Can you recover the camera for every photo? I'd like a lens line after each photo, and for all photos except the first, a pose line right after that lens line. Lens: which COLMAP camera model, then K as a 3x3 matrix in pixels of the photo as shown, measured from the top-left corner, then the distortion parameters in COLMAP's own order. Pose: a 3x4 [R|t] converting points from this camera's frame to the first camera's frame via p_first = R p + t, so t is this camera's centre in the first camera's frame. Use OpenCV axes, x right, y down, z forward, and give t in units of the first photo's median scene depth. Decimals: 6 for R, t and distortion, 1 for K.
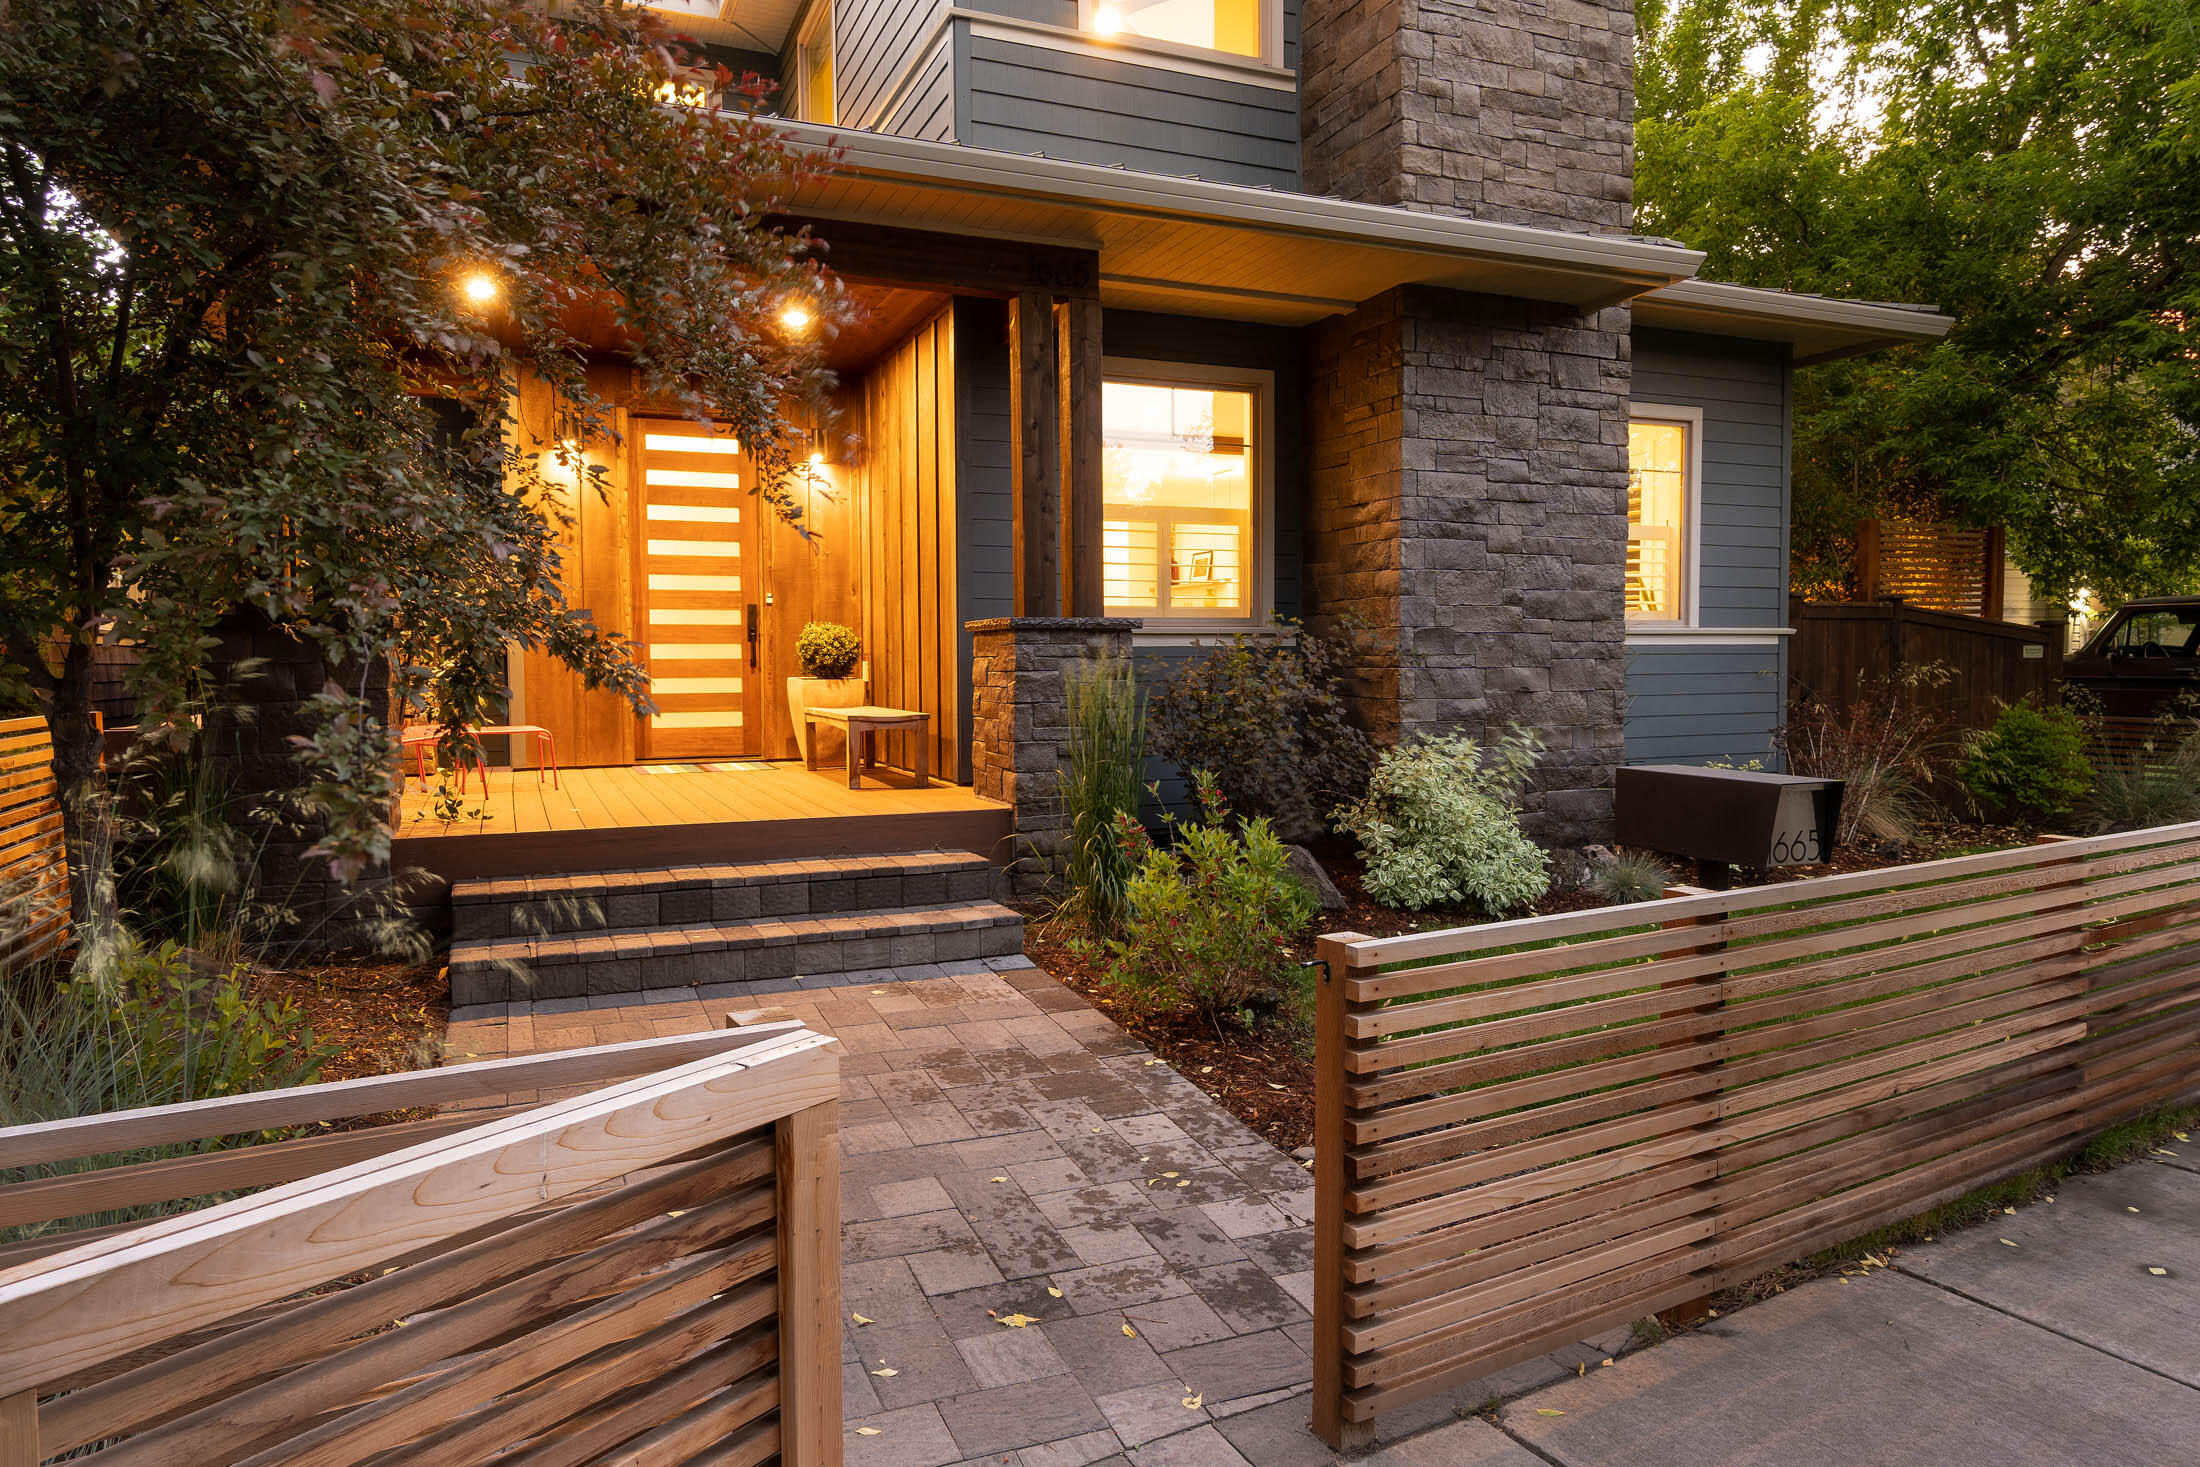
lens RADIAL K [[1381.5, 0, 1100.0], [0, 1381.5, 733.5], [0, 0, 1]] dist [-0.000292, -0.000116]
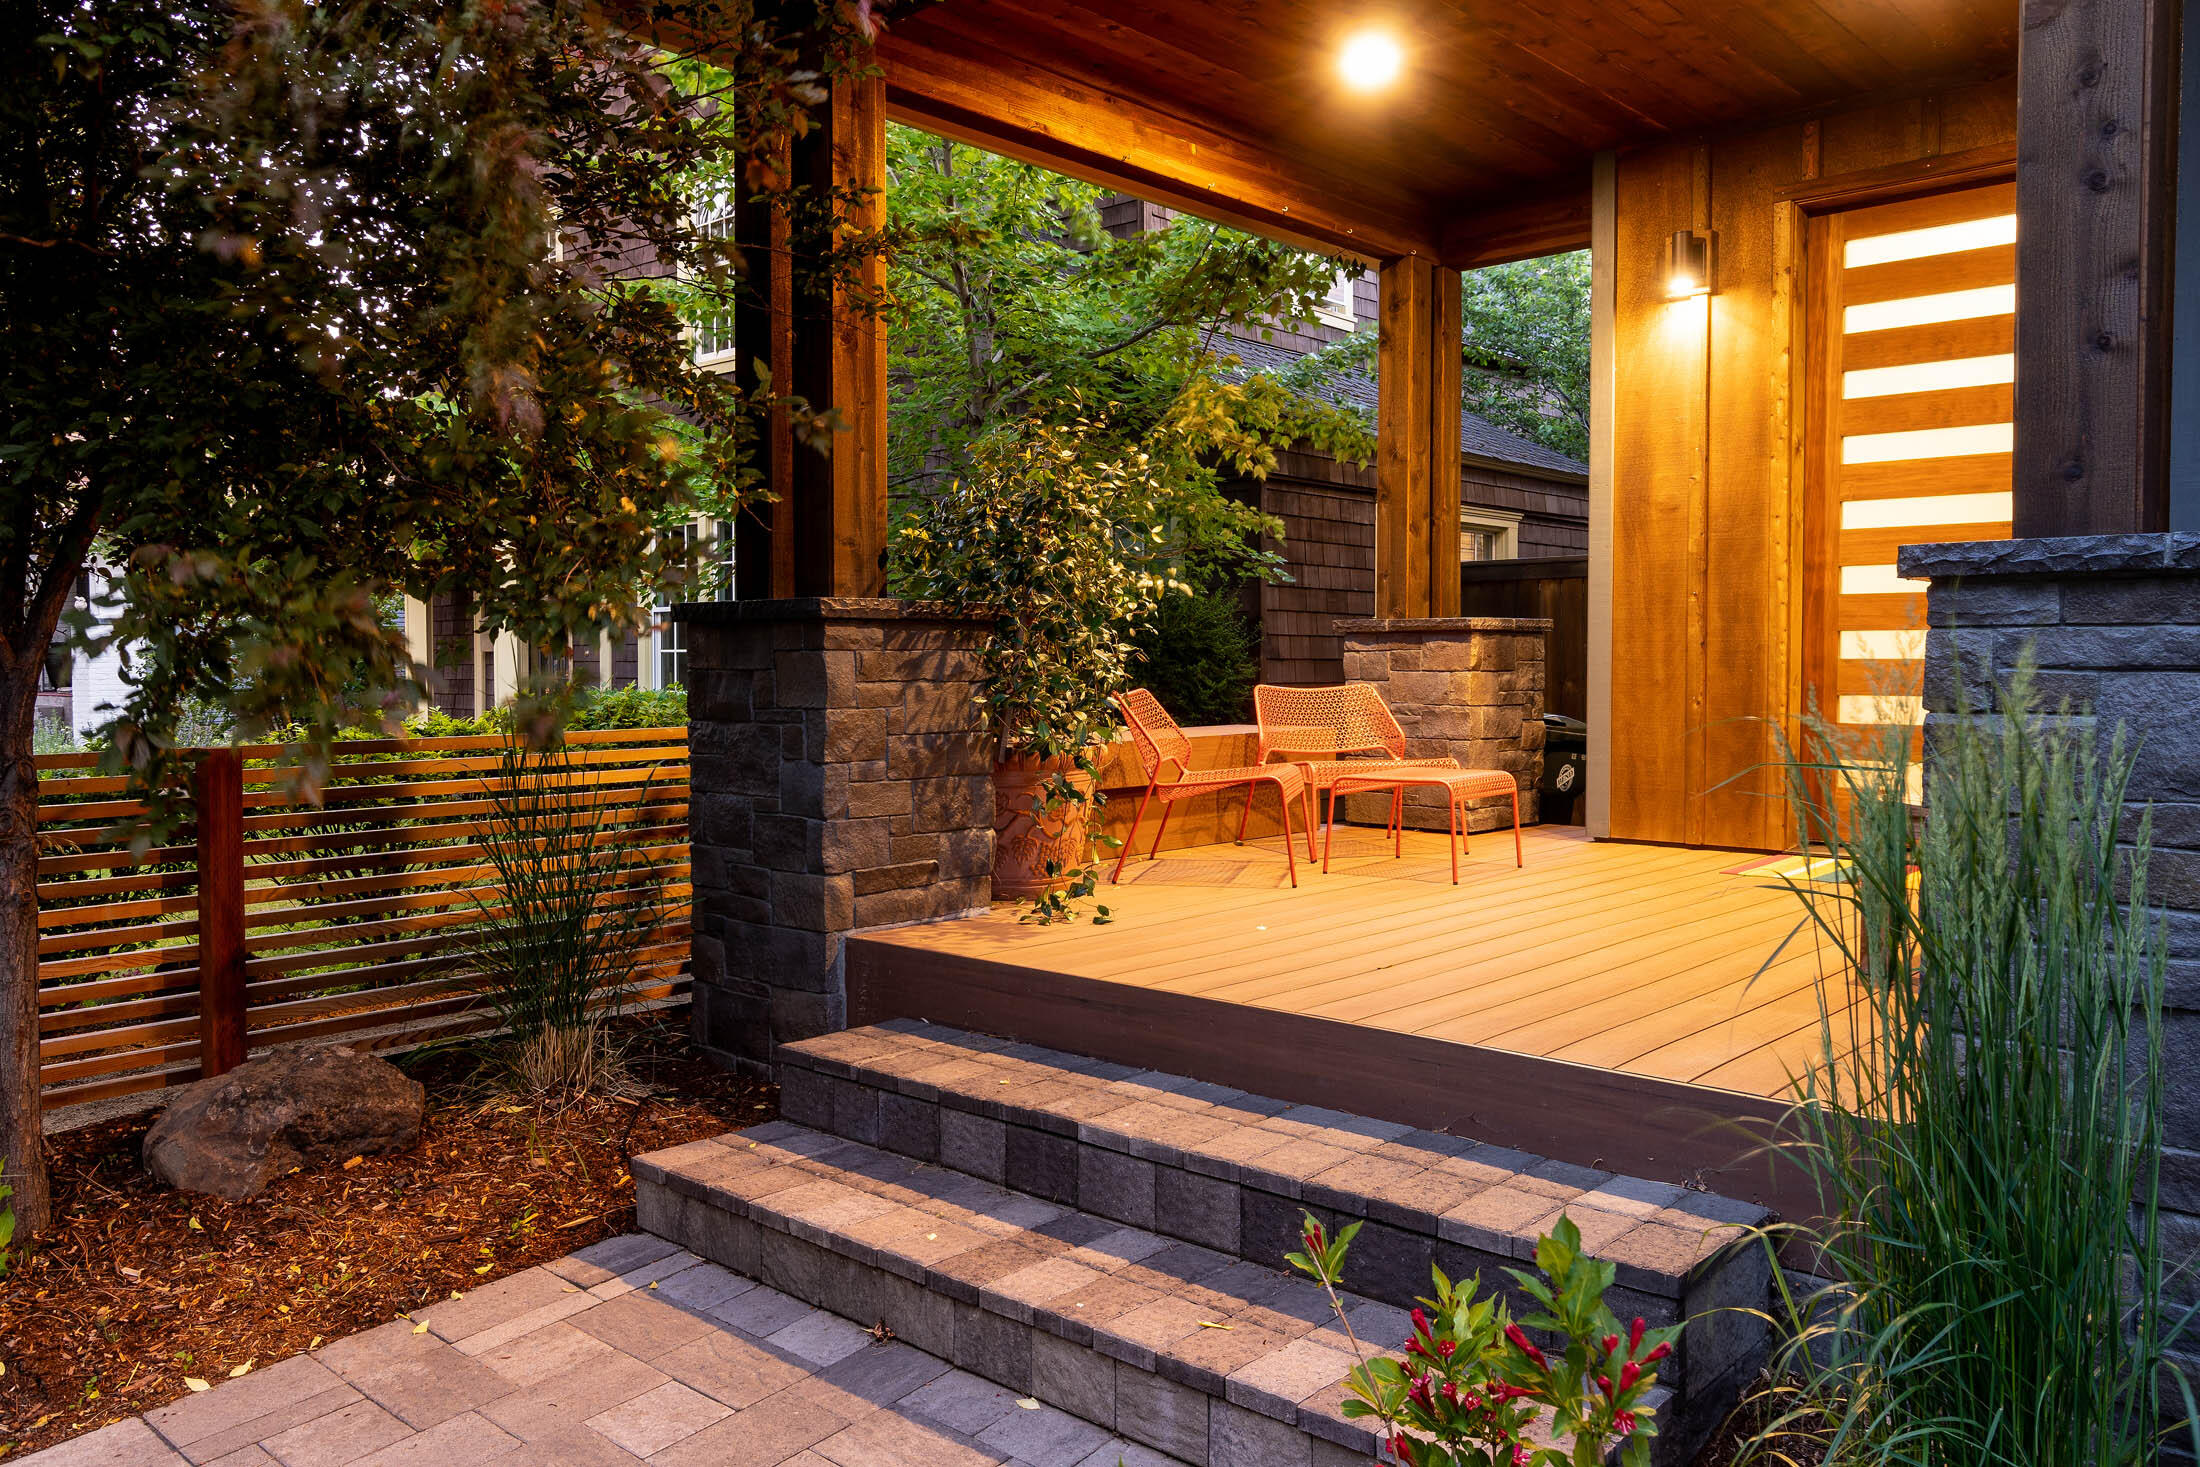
lens RADIAL K [[1667.4, 0, 1100.0], [0, 1667.4, 733.5], [0, 0, 1]] dist [0.001647, 0.000309]
pose [[0.408431, 0.048274, -0.911512, 0.155441], [-0.051187, 0.998240, 0.029932, -0.030511], [0.911353, 0.034432, 0.410184, 0.485447]]
